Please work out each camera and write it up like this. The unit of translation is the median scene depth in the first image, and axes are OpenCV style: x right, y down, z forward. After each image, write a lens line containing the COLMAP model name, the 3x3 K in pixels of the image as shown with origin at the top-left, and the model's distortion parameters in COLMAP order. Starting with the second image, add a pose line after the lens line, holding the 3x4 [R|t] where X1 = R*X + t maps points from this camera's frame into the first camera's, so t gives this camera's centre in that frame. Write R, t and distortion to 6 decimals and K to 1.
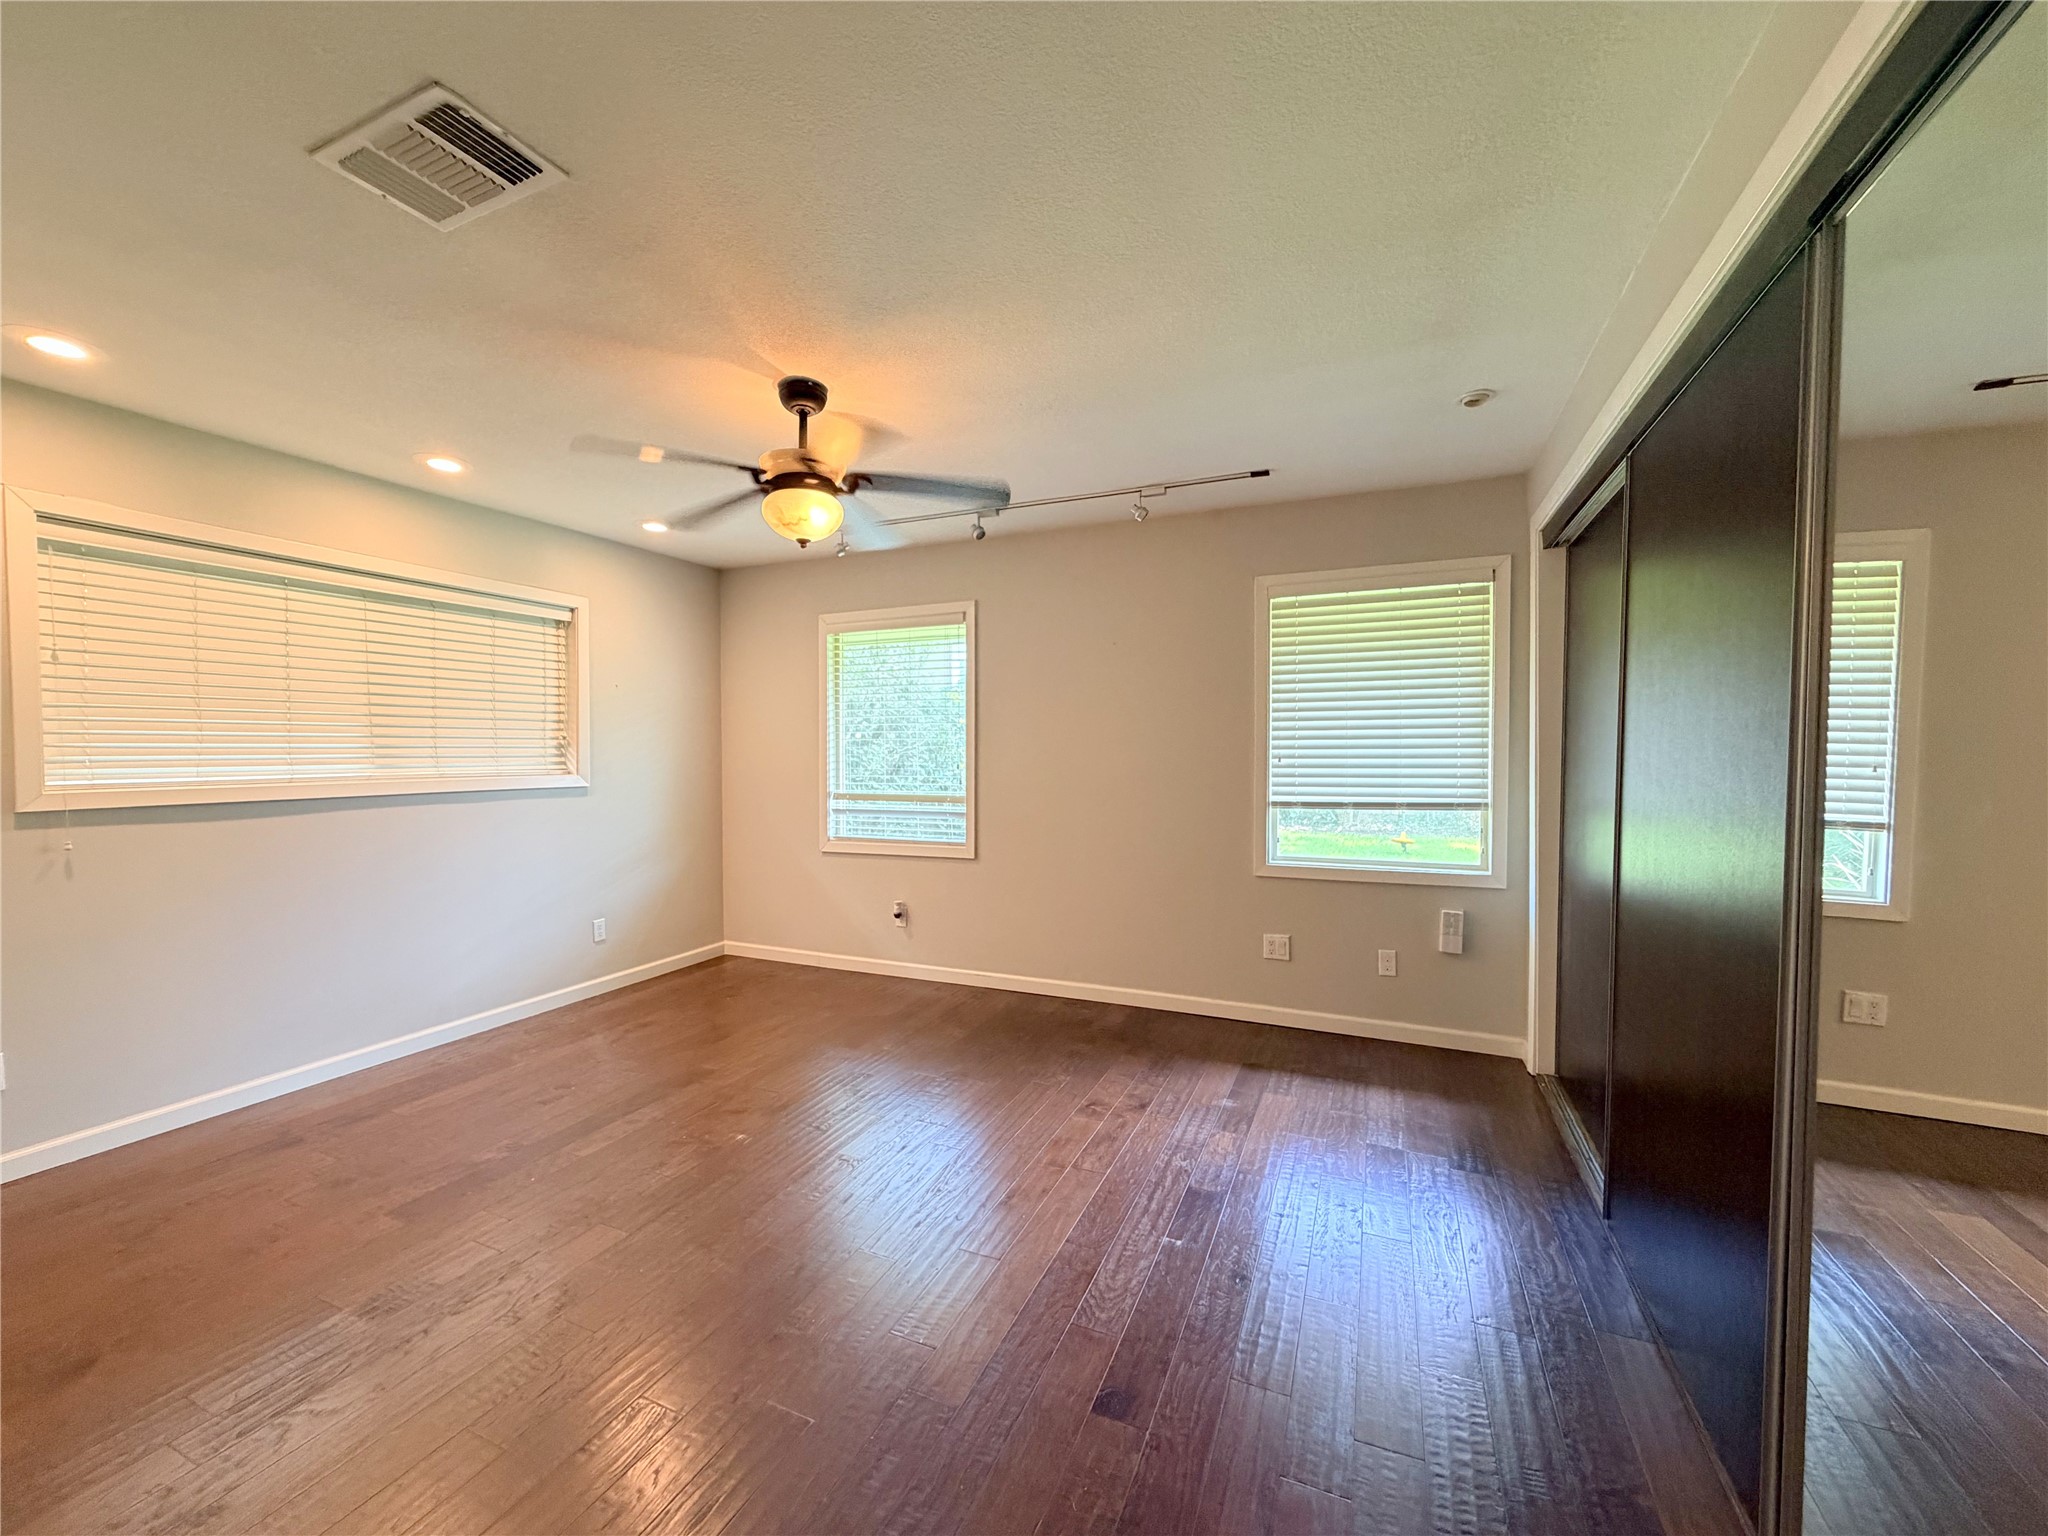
lens RADIAL K [[817.2, 0, 1016.0], [0, 817.2, 764.6], [0, 0, 1]] dist [0.001111, 0.000287]
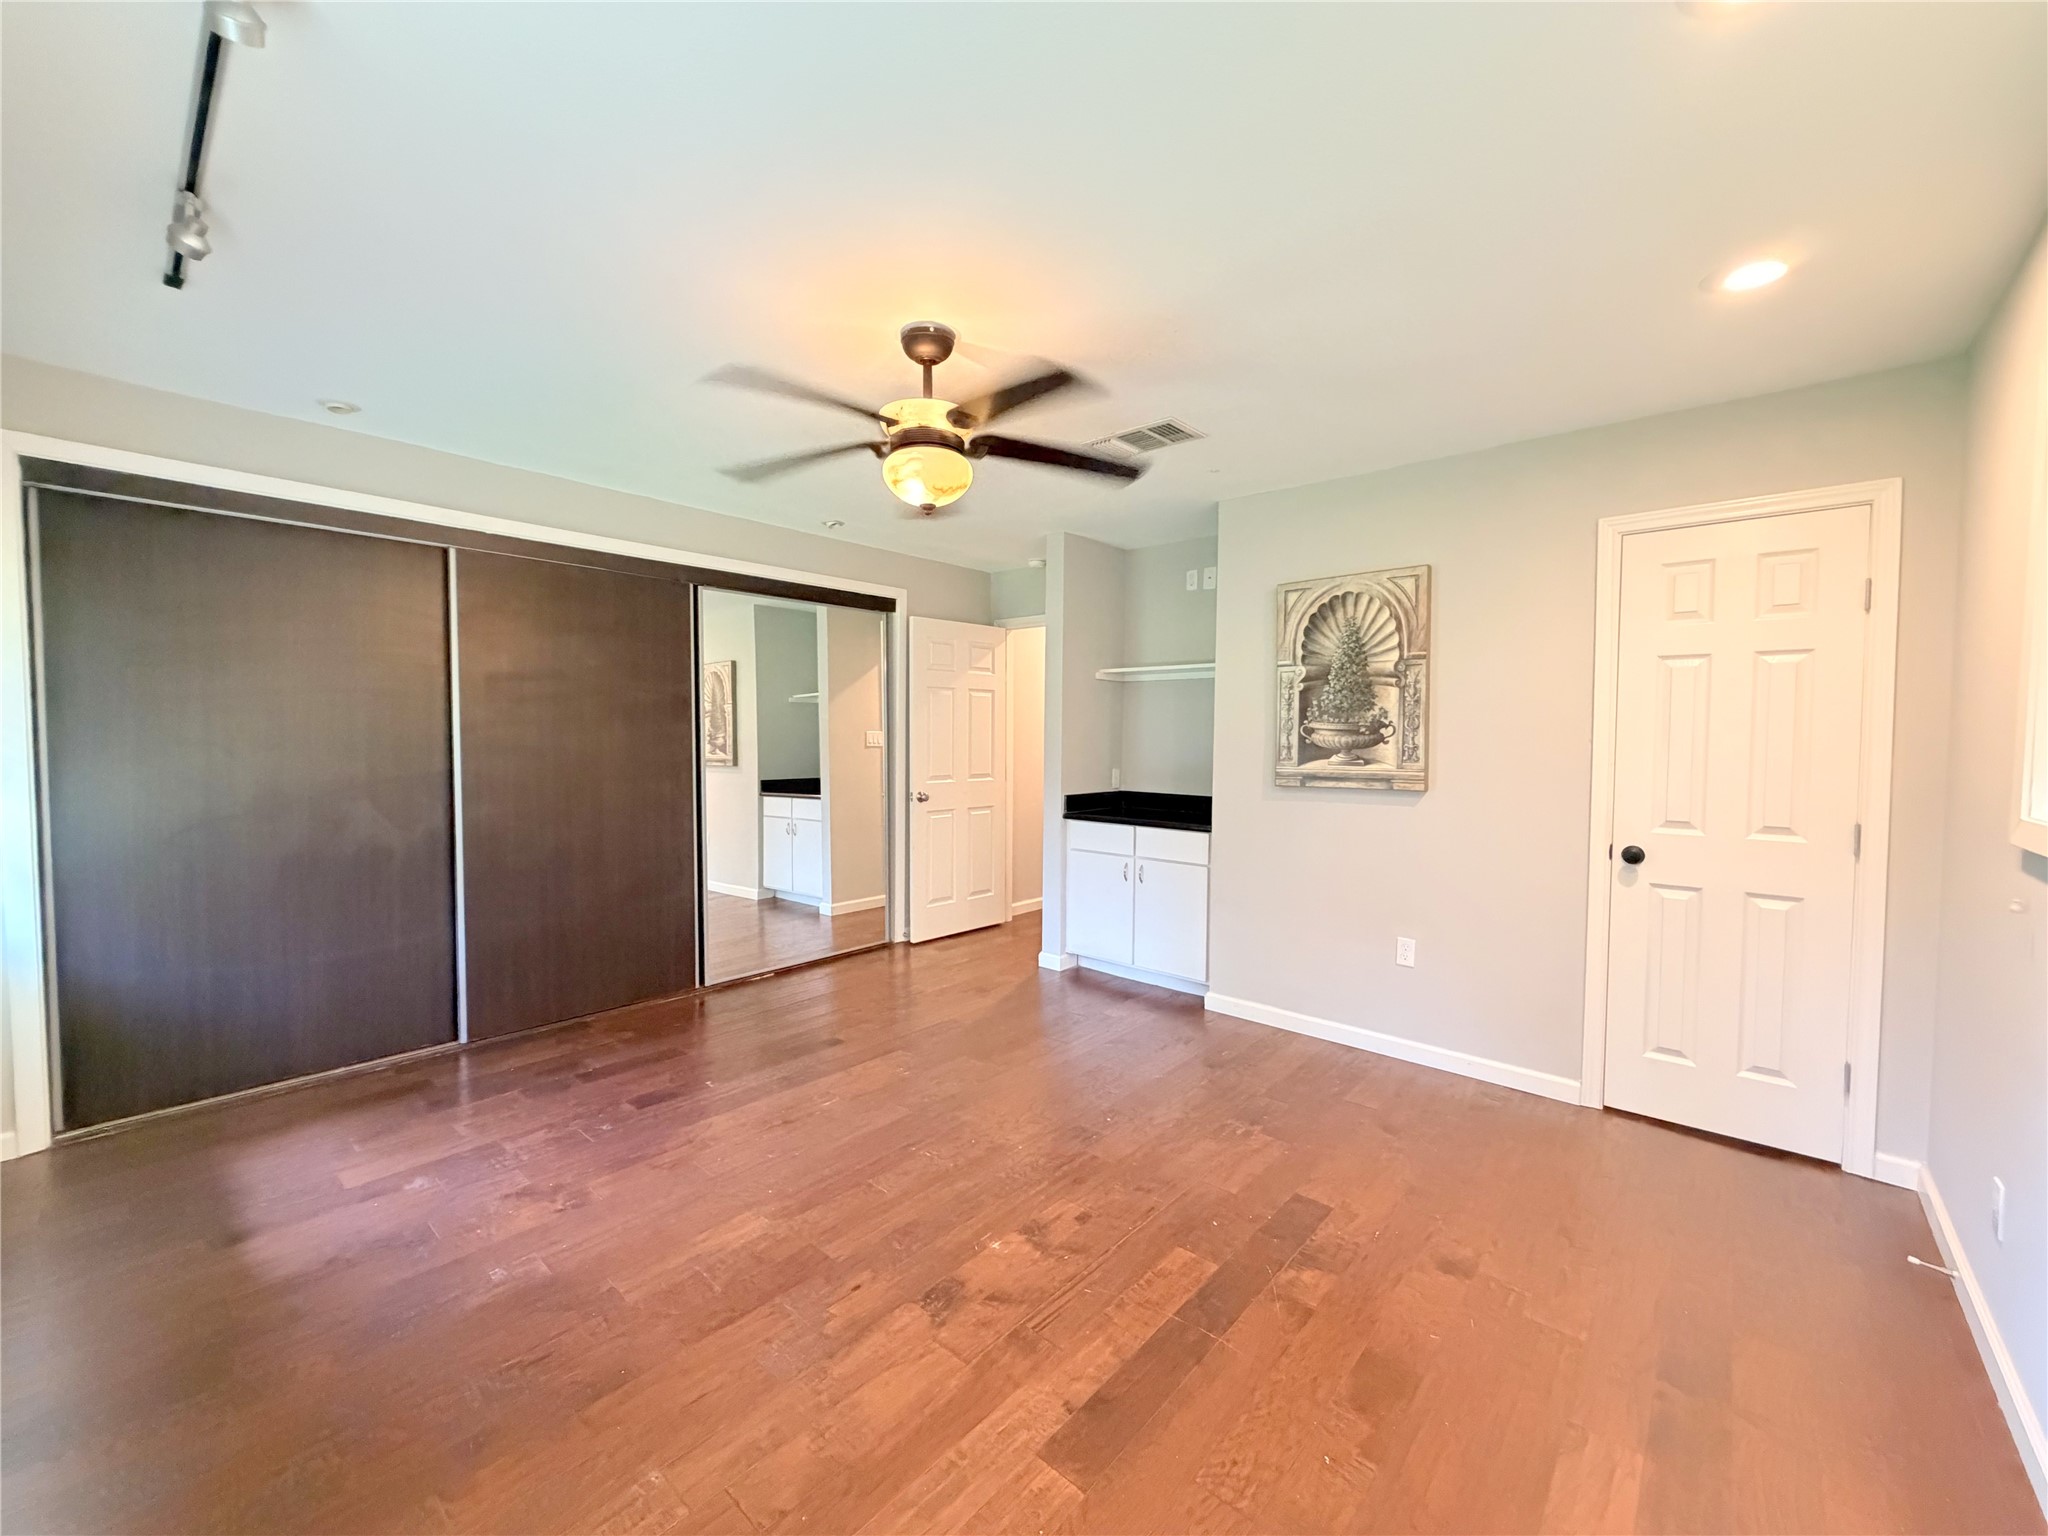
lens RADIAL K [[817.2, 0, 1016.0], [0, 817.2, 764.6], [0, 0, 1]] dist [0.001111, 0.000287]
pose [[-0.952000, -0.016005, 0.305679, -0.534243], [0.000474, 0.998554, 0.053758, -0.035279], [-0.306097, 0.051322, -0.950616, 1.559728]]
